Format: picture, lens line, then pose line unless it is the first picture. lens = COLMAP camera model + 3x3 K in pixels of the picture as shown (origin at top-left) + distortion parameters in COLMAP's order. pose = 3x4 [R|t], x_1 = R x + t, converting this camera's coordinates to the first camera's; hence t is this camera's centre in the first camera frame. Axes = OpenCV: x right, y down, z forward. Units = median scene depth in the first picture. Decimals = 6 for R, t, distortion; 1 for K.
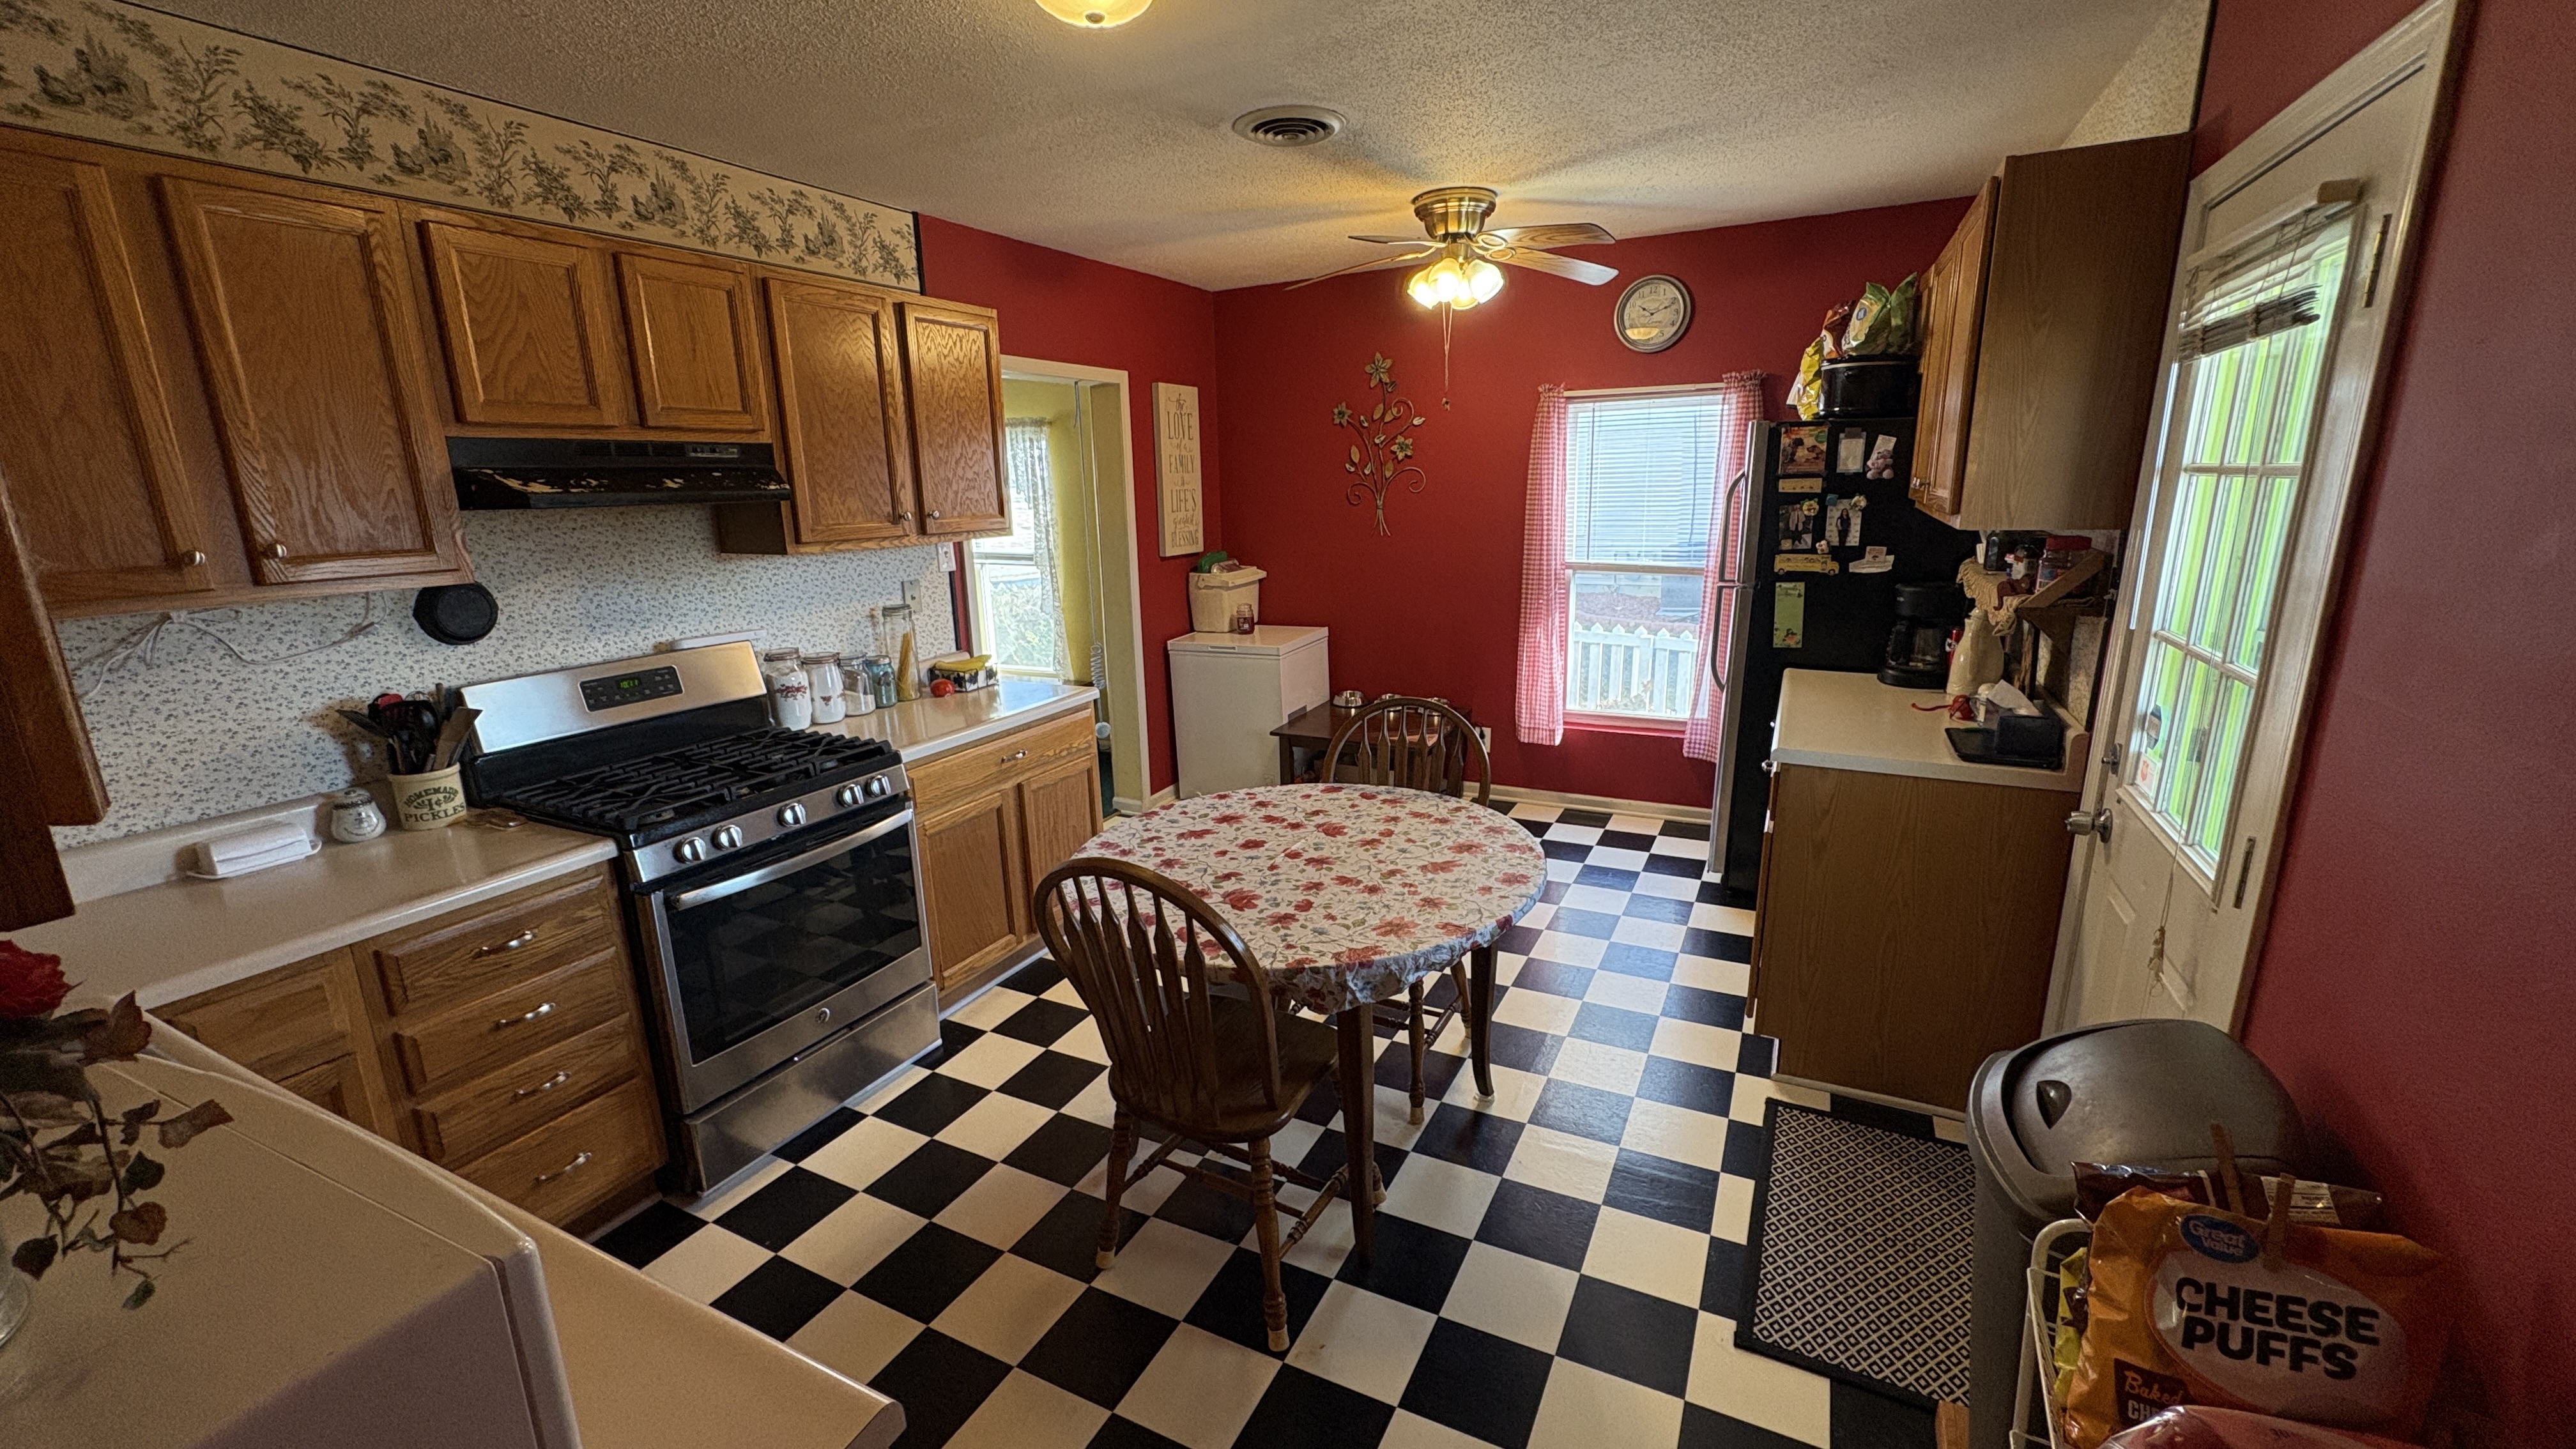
lens RADIAL K [[1023.4, 0, 1282.3], [0, 1023.4, 728.6], [0, 0, 1]] dist [0.000701, -0.000335]
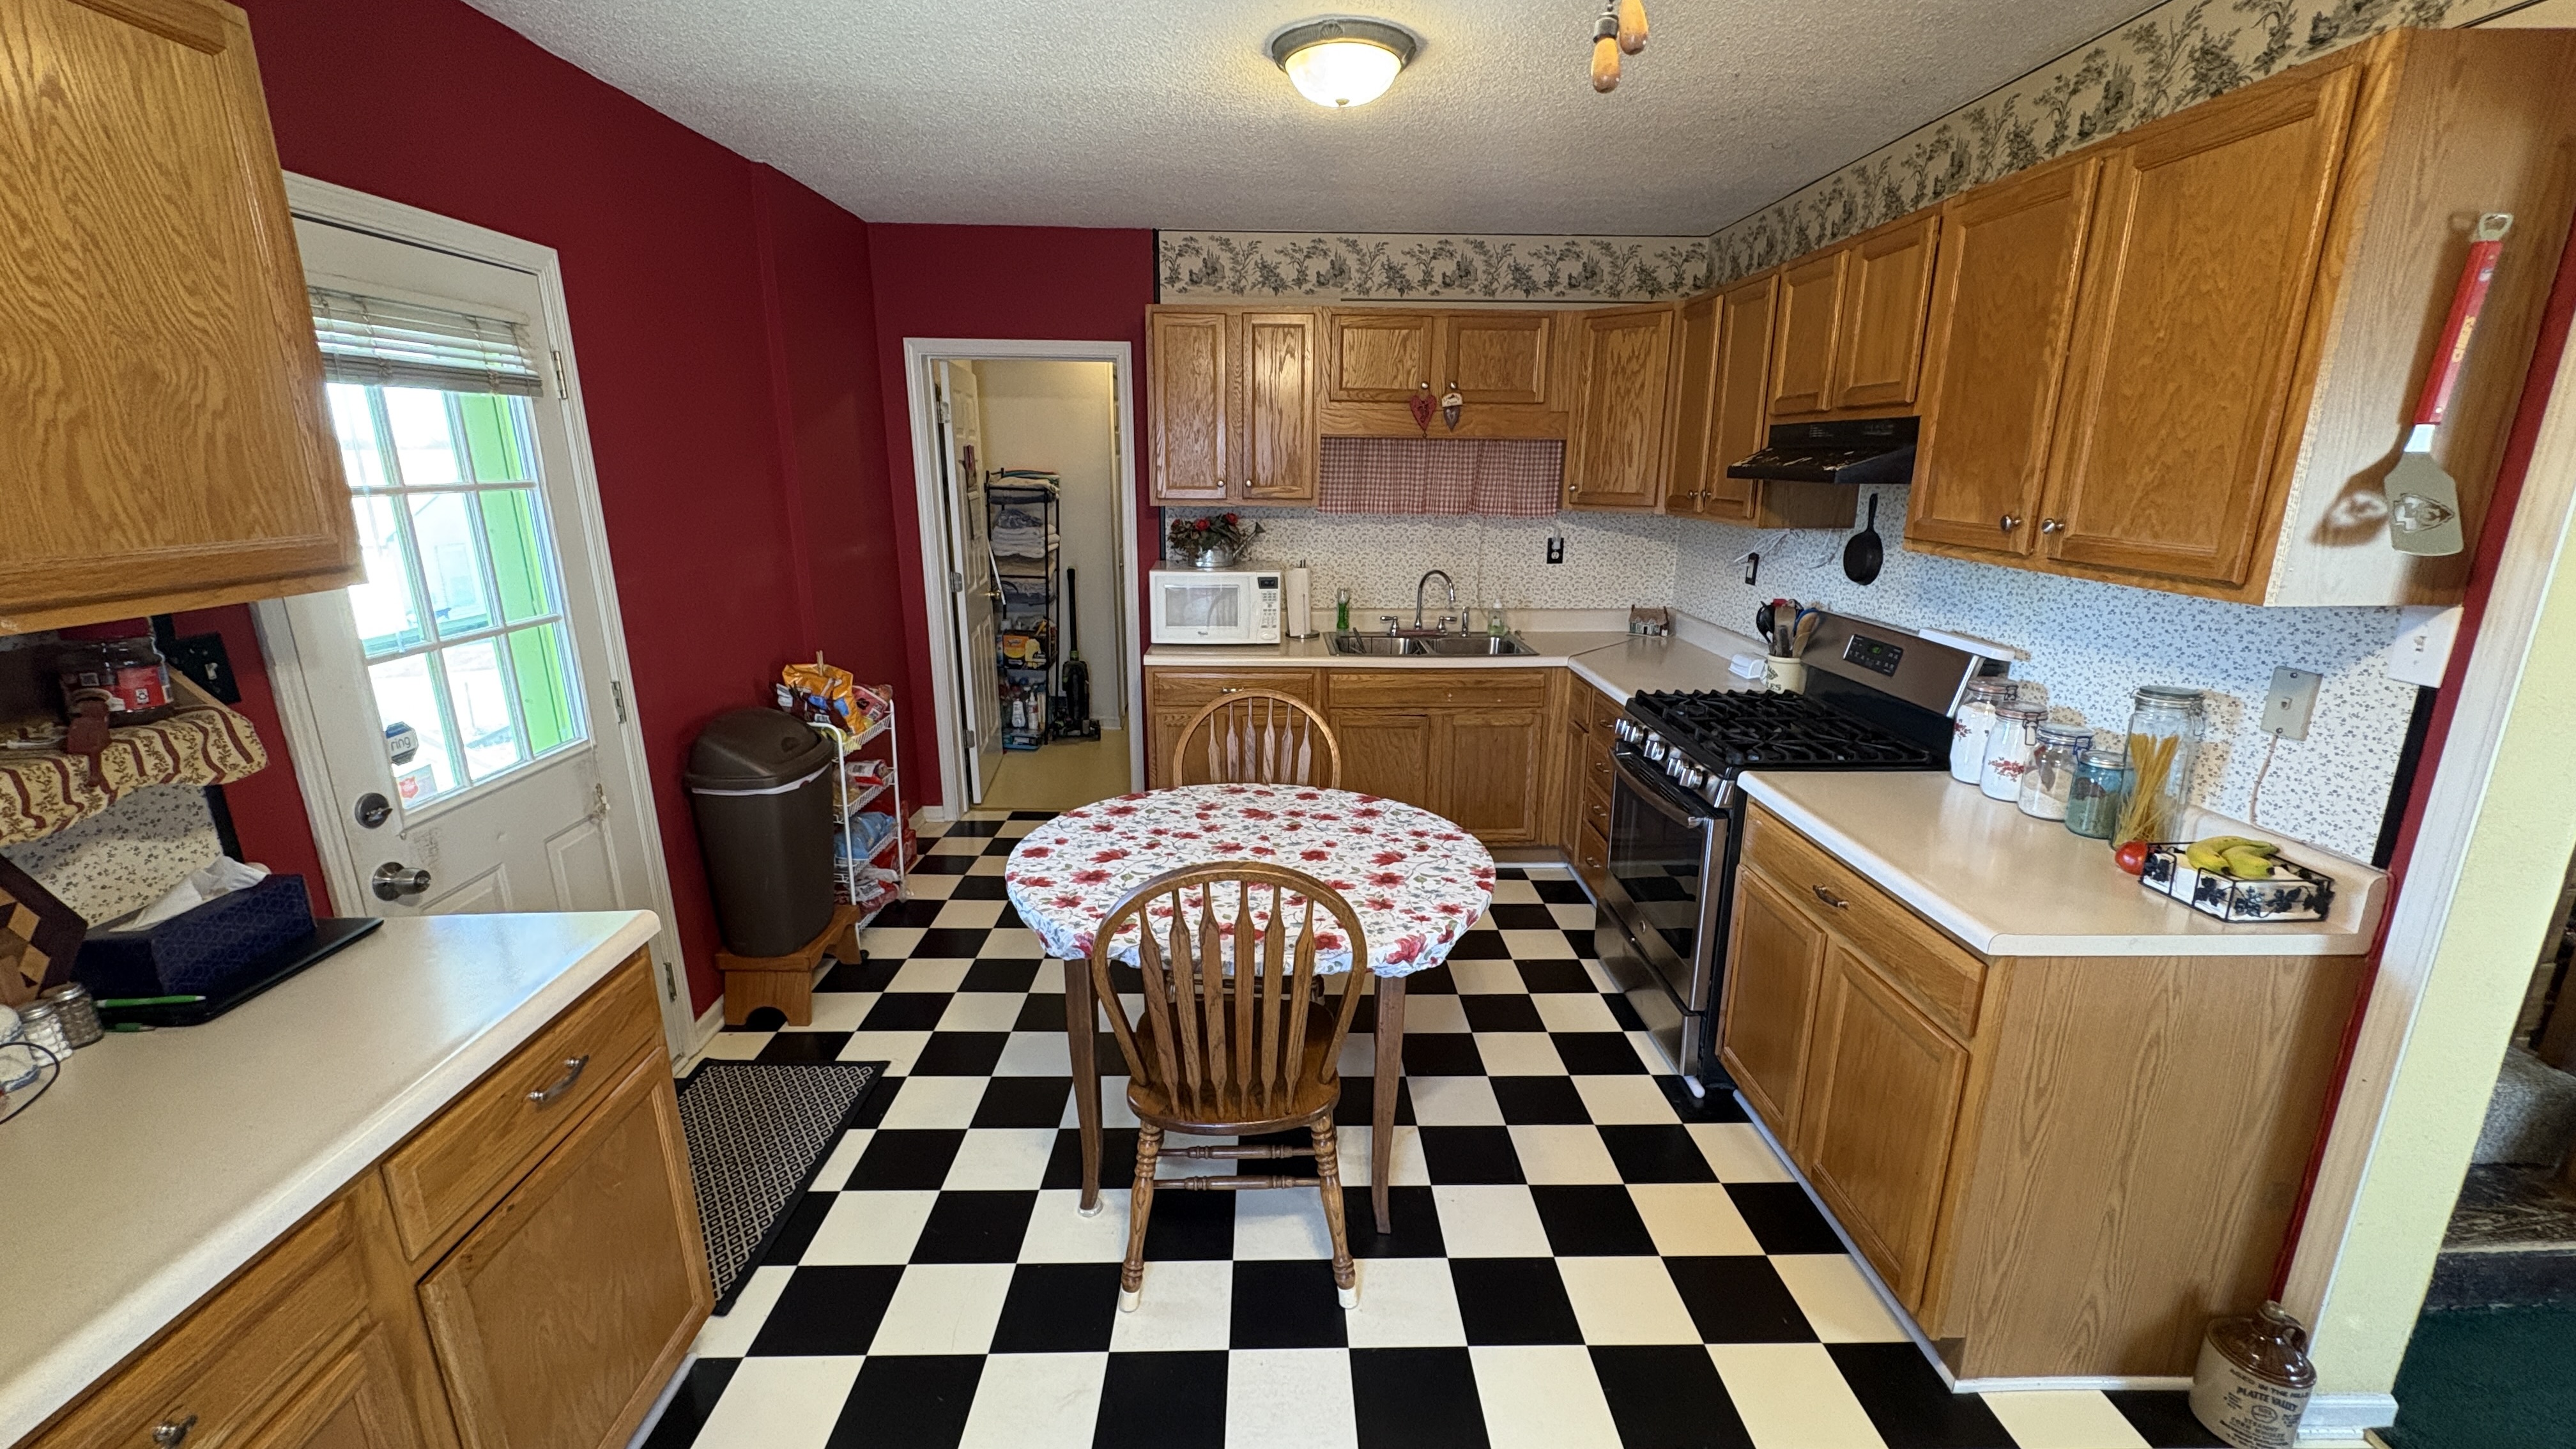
lens RADIAL K [[1023.4, 0, 1288.6], [0, 1023.4, 724.7], [0, 0, 1]] dist [0.000701, -0.000335]
pose [[-0.877121, 0.145981, -0.457547, 0.417381], [-0.093307, 0.882738, 0.460509, -0.438803], [0.471119, 0.446614, -0.760646, 1.682171]]
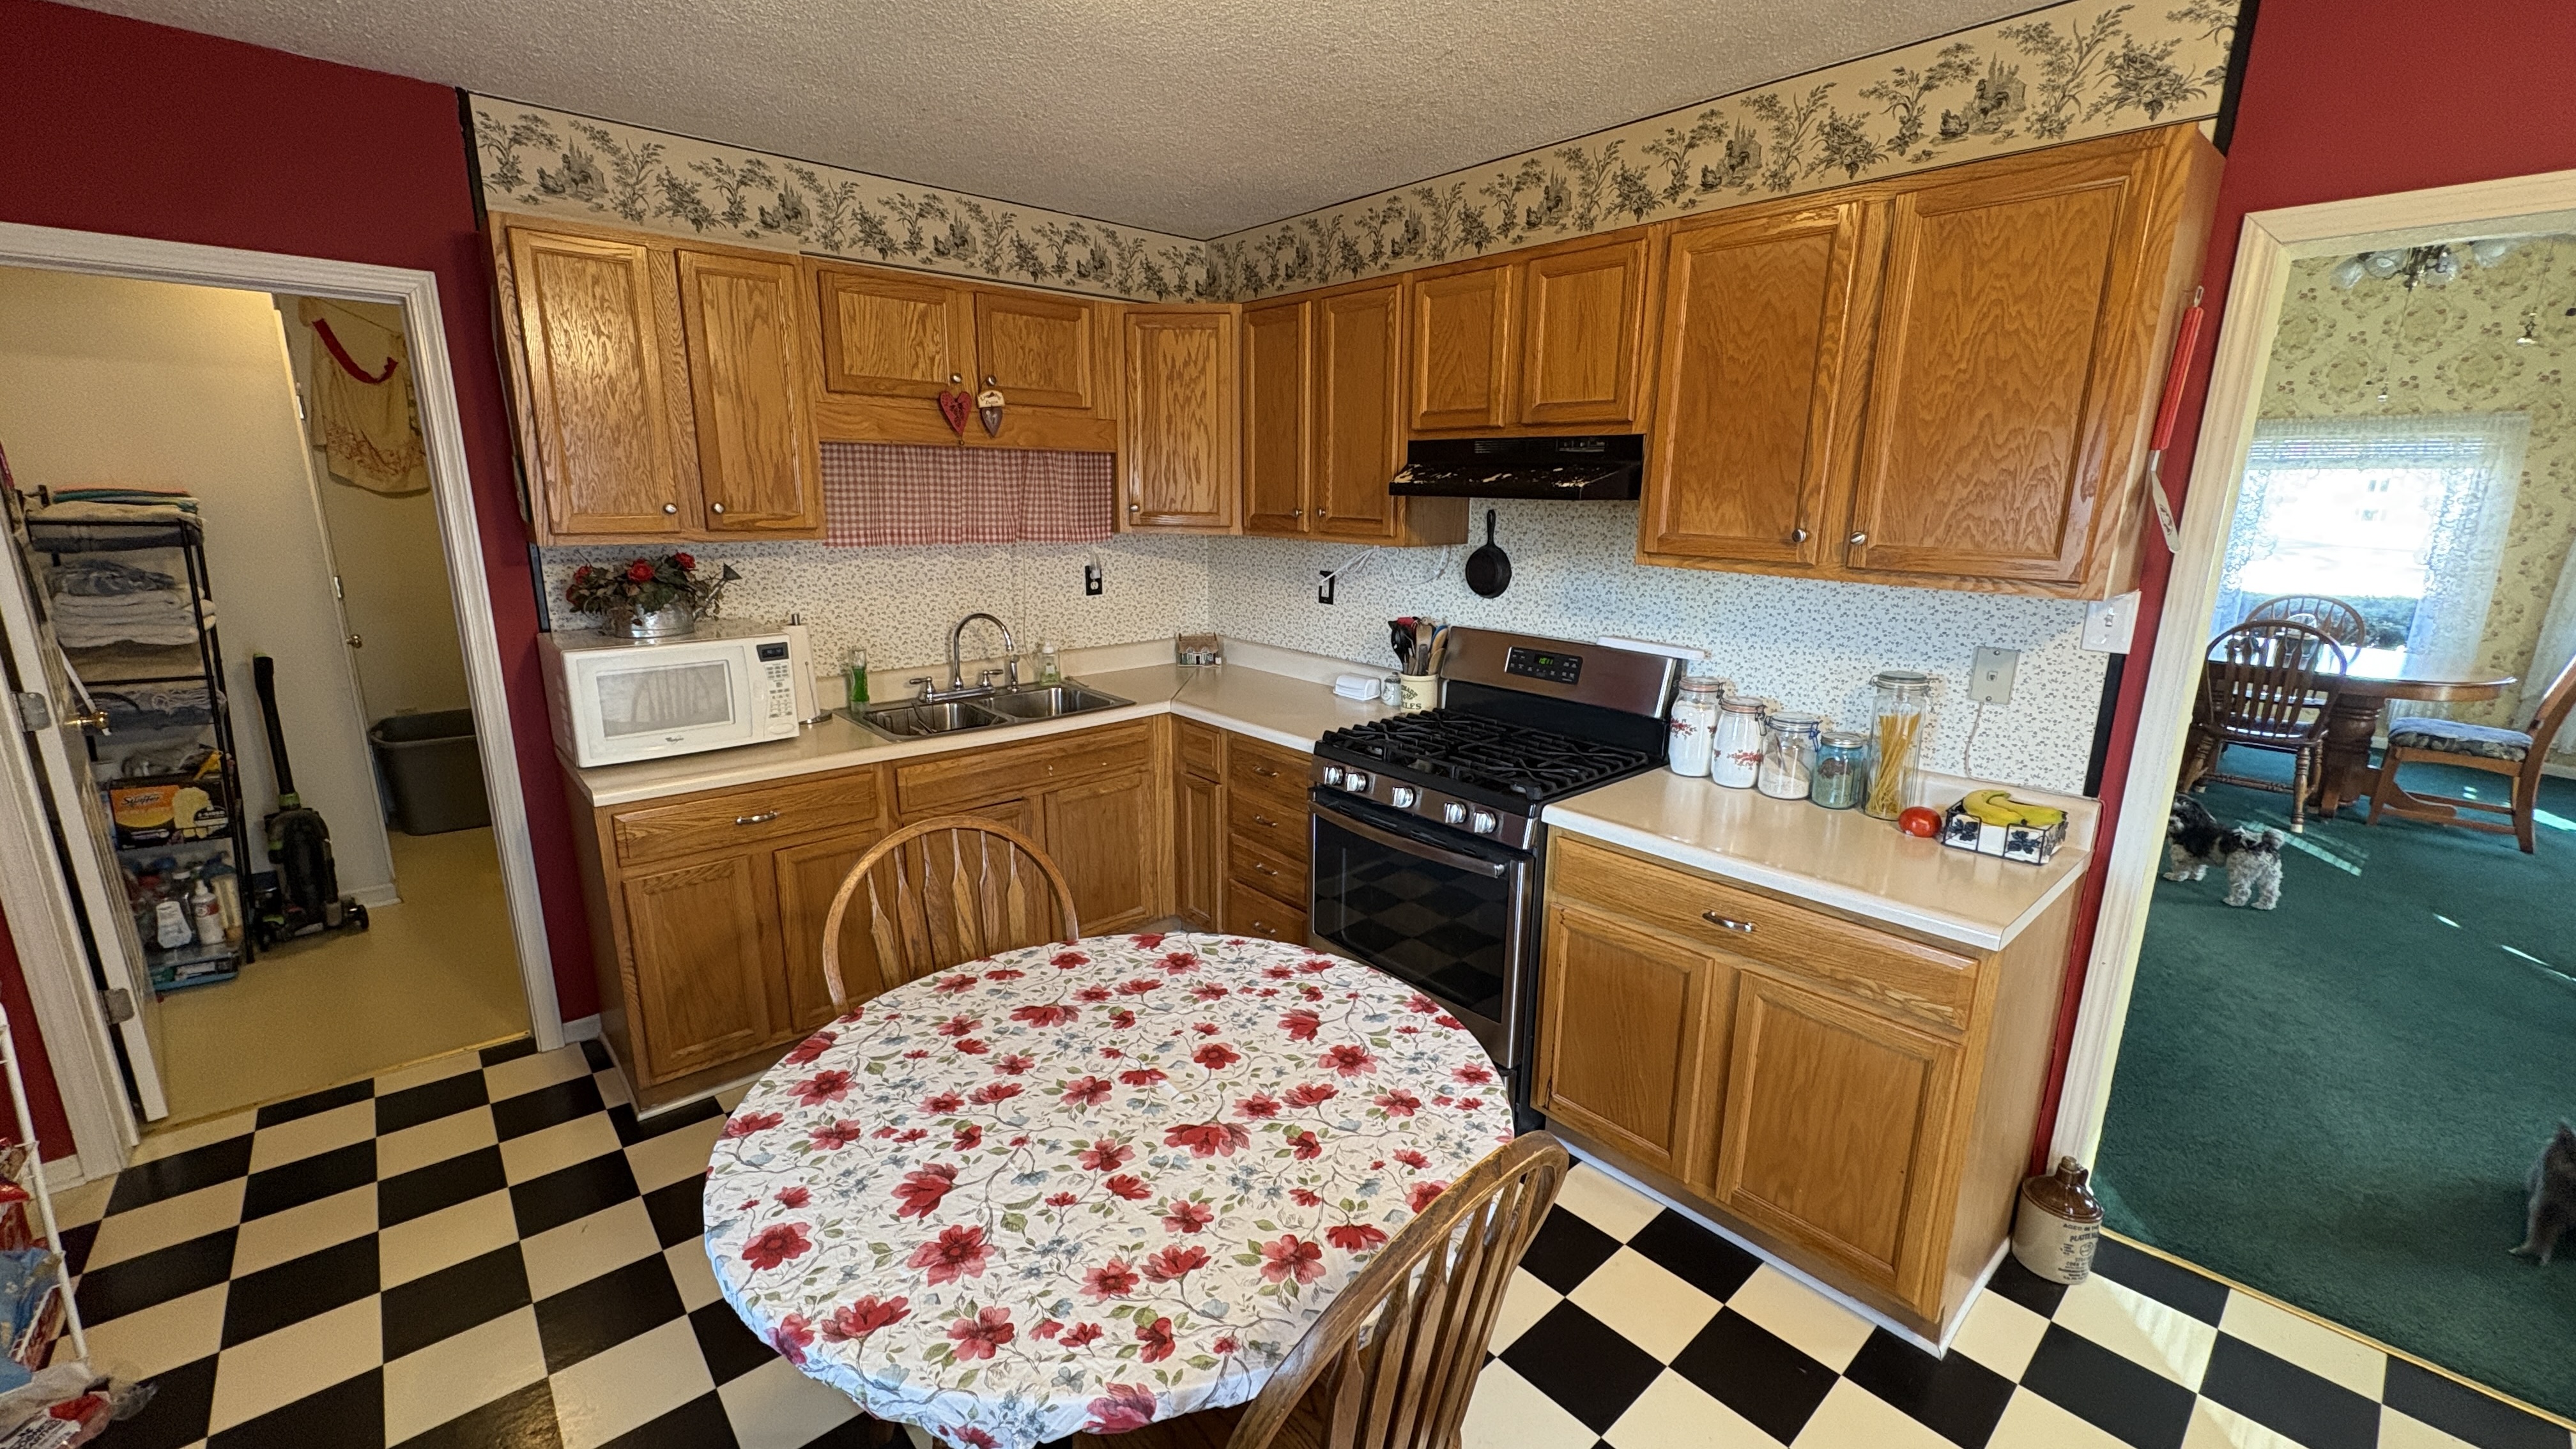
lens RADIAL K [[1023.4, 0, 1292.1], [0, 1023.4, 726.0], [0, 0, 1]] dist [0.000701, -0.000335]
pose [[-0.357866, 0.243214, -0.901543, 0.491808], [-0.221028, 0.915983, 0.334846, -0.309108], [0.907237, 0.319096, -0.274042, 1.168250]]
